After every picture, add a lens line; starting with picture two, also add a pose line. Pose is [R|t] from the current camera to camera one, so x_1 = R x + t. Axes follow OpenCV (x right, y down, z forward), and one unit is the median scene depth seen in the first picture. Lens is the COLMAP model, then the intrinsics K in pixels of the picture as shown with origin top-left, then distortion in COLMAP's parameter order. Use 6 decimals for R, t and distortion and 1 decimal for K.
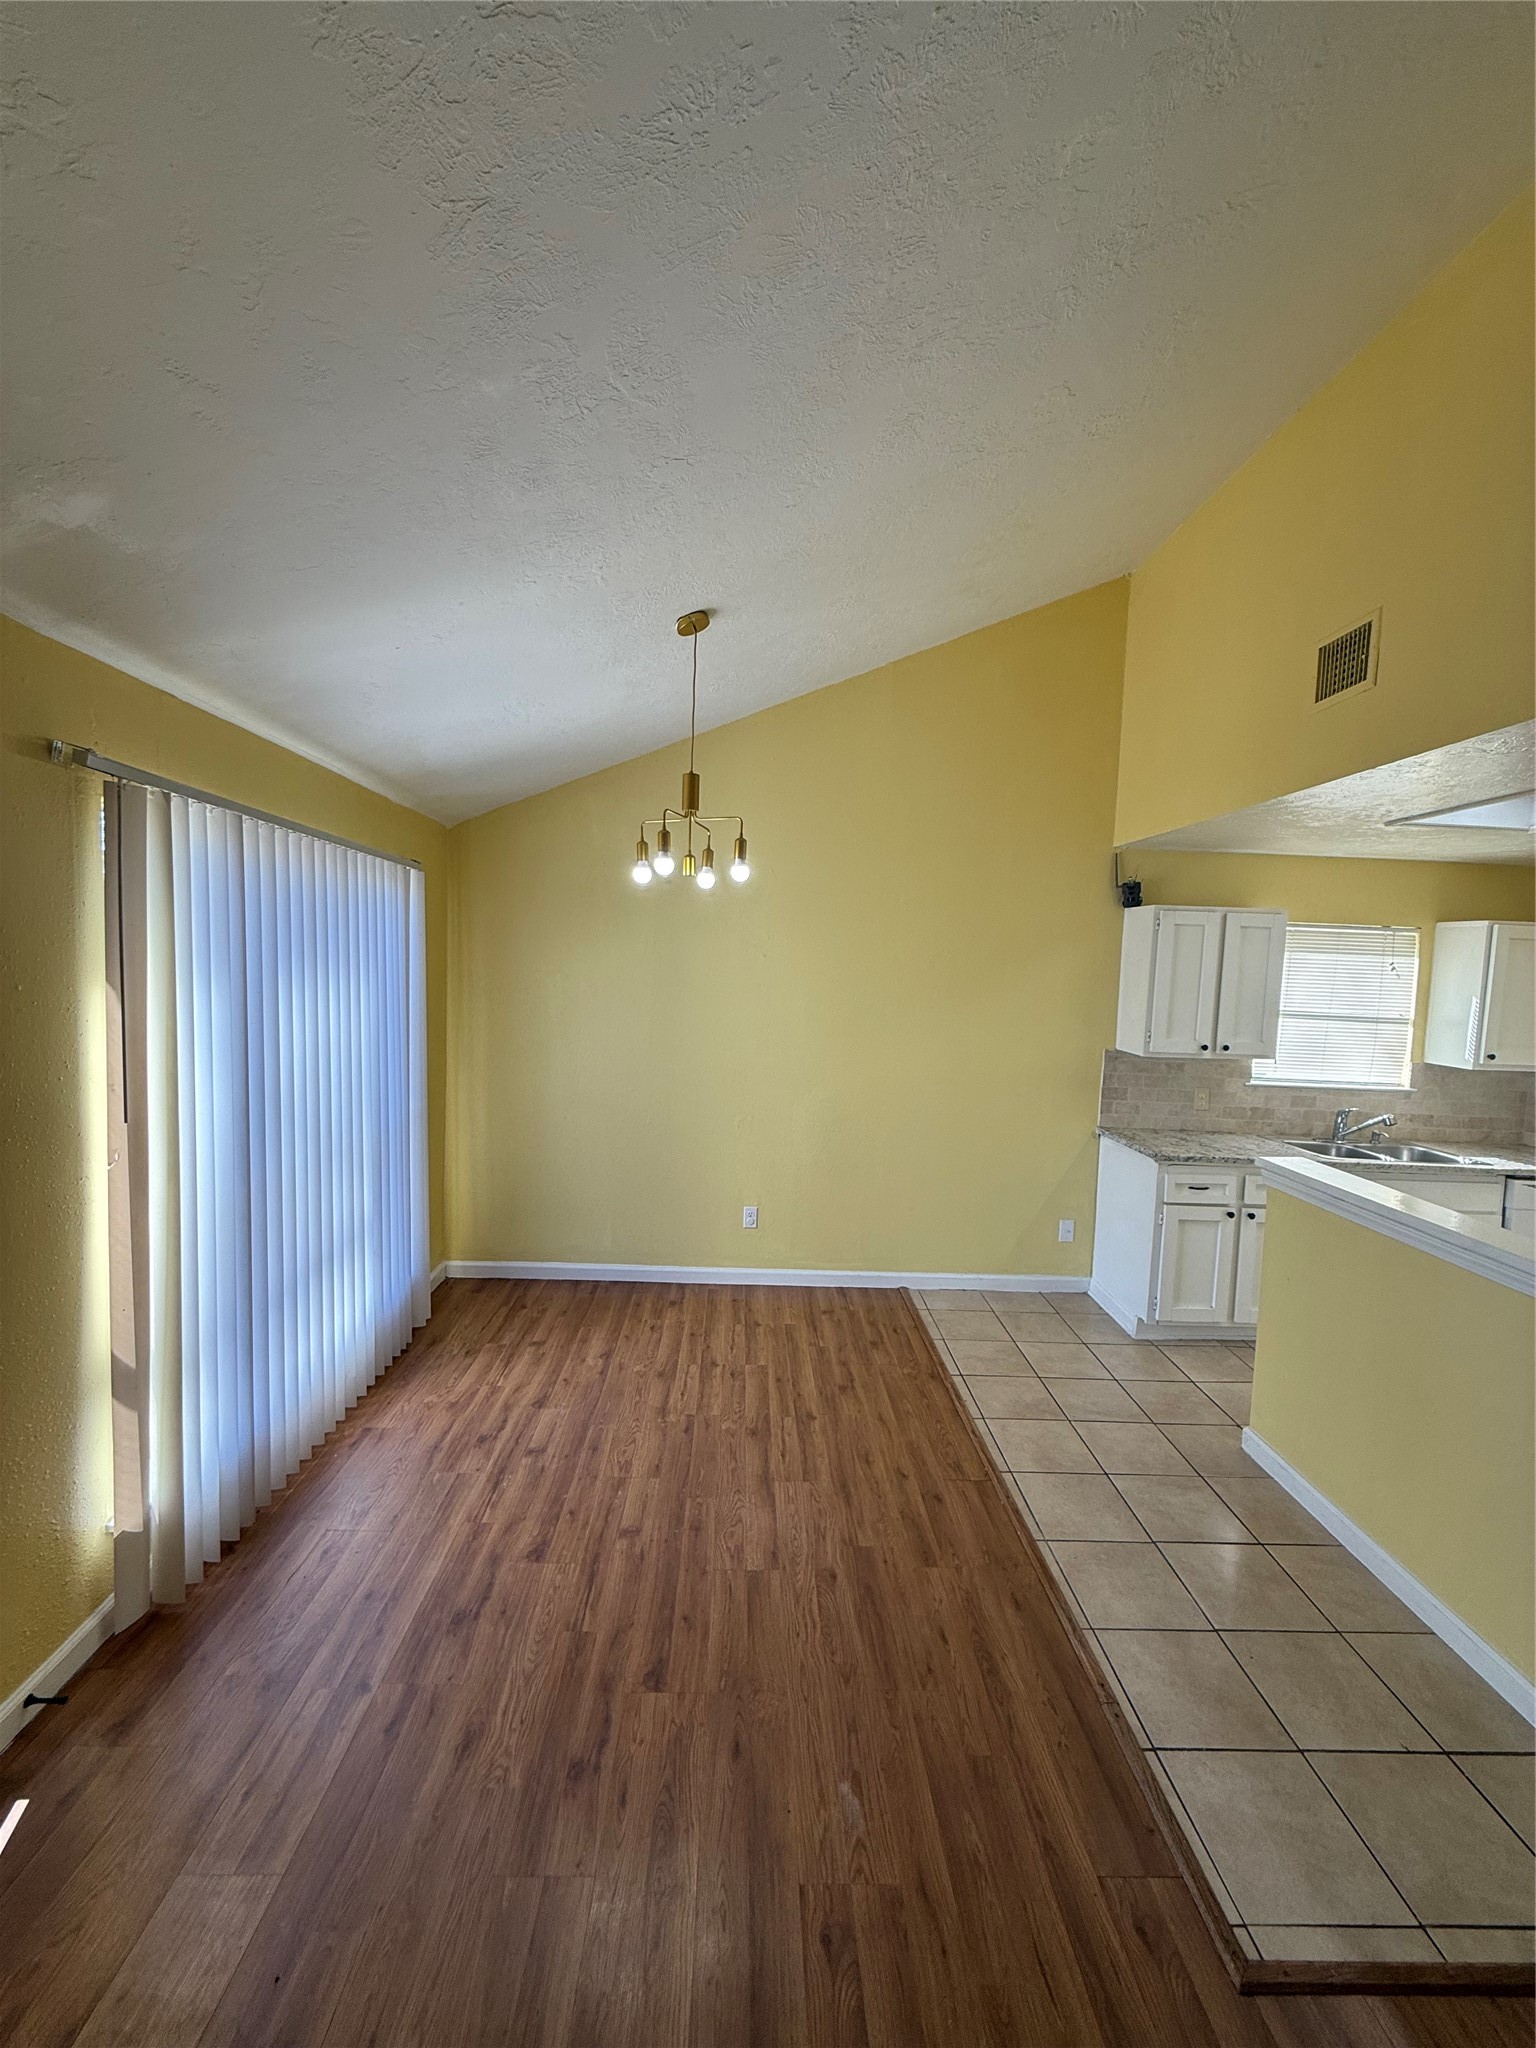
lens RADIAL K [[816.0, 0, 766.6], [0, 816.0, 1019.1], [0, 0, 1]] dist [0.001654, -0.000086]
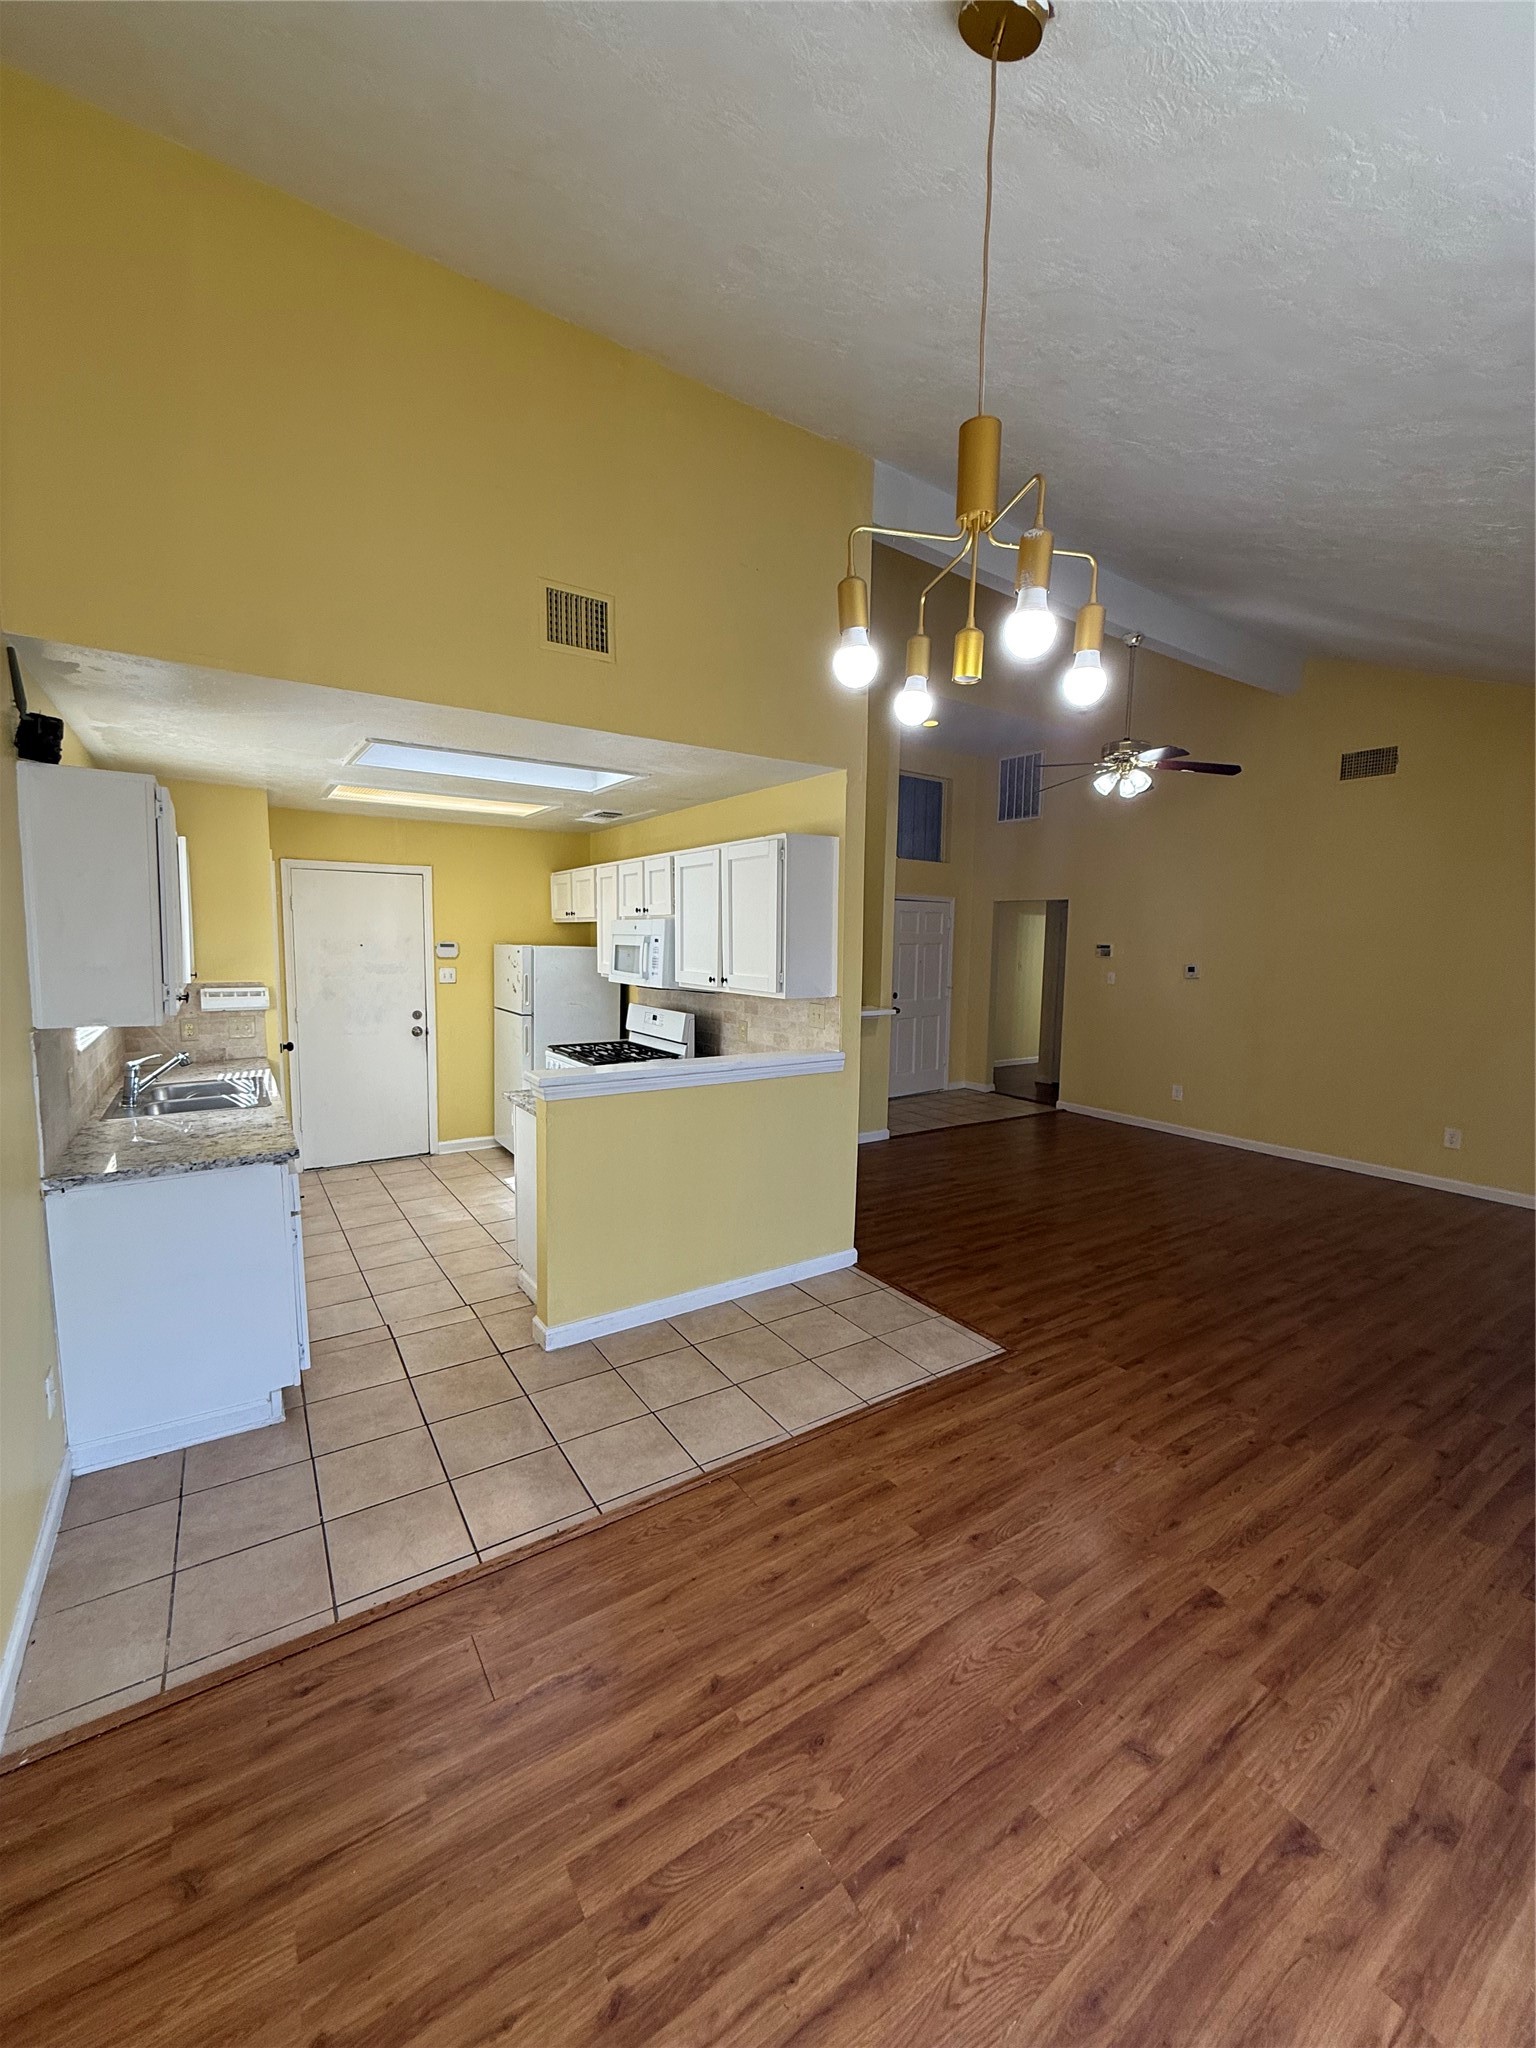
lens RADIAL K [[816.0, 0, 766.6], [0, 816.0, 1019.1], [0, 0, 1]] dist [0.001654, -0.000086]
pose [[-0.529175, -0.136237, 0.837504, -0.413317], [0.020066, 0.984741, 0.172866, -0.079809], [-0.848275, 0.108282, -0.518367, 1.314238]]
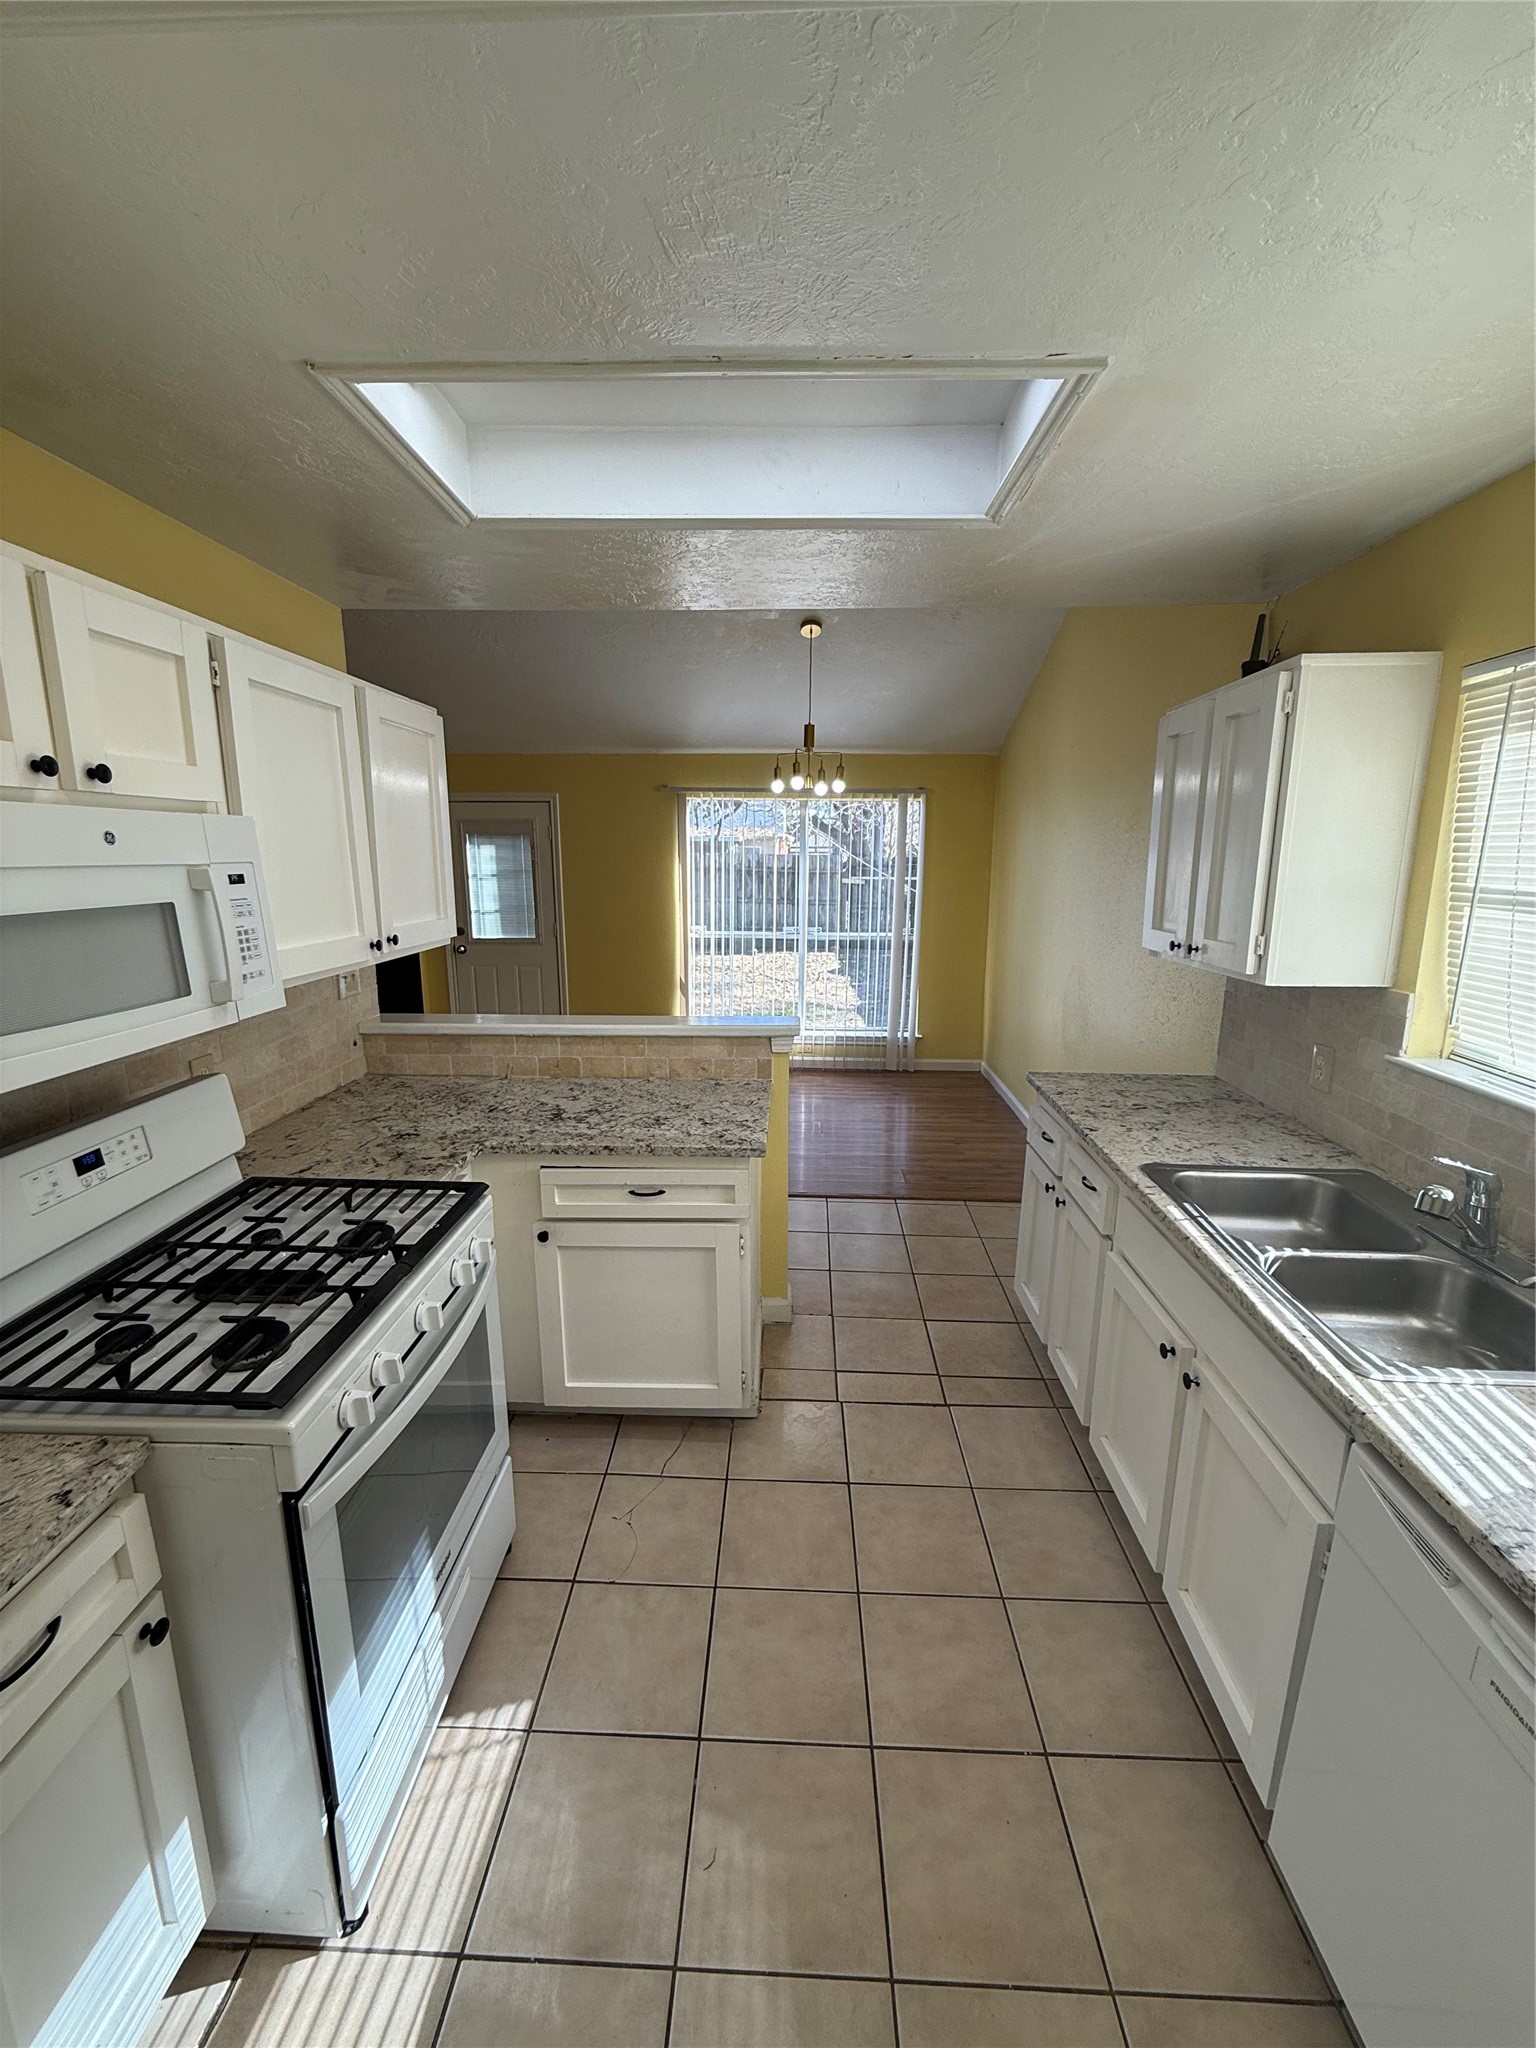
lens RADIAL K [[816.0, 0, 766.6], [0, 816.0, 1019.1], [0, 0, 1]] dist [0.001654, -0.000086]
pose [[-0.071288, 0.158351, -0.984806, 1.589613], [-0.073941, 0.983763, 0.163535, 0.017070], [0.994711, 0.084476, -0.058422, 1.044034]]
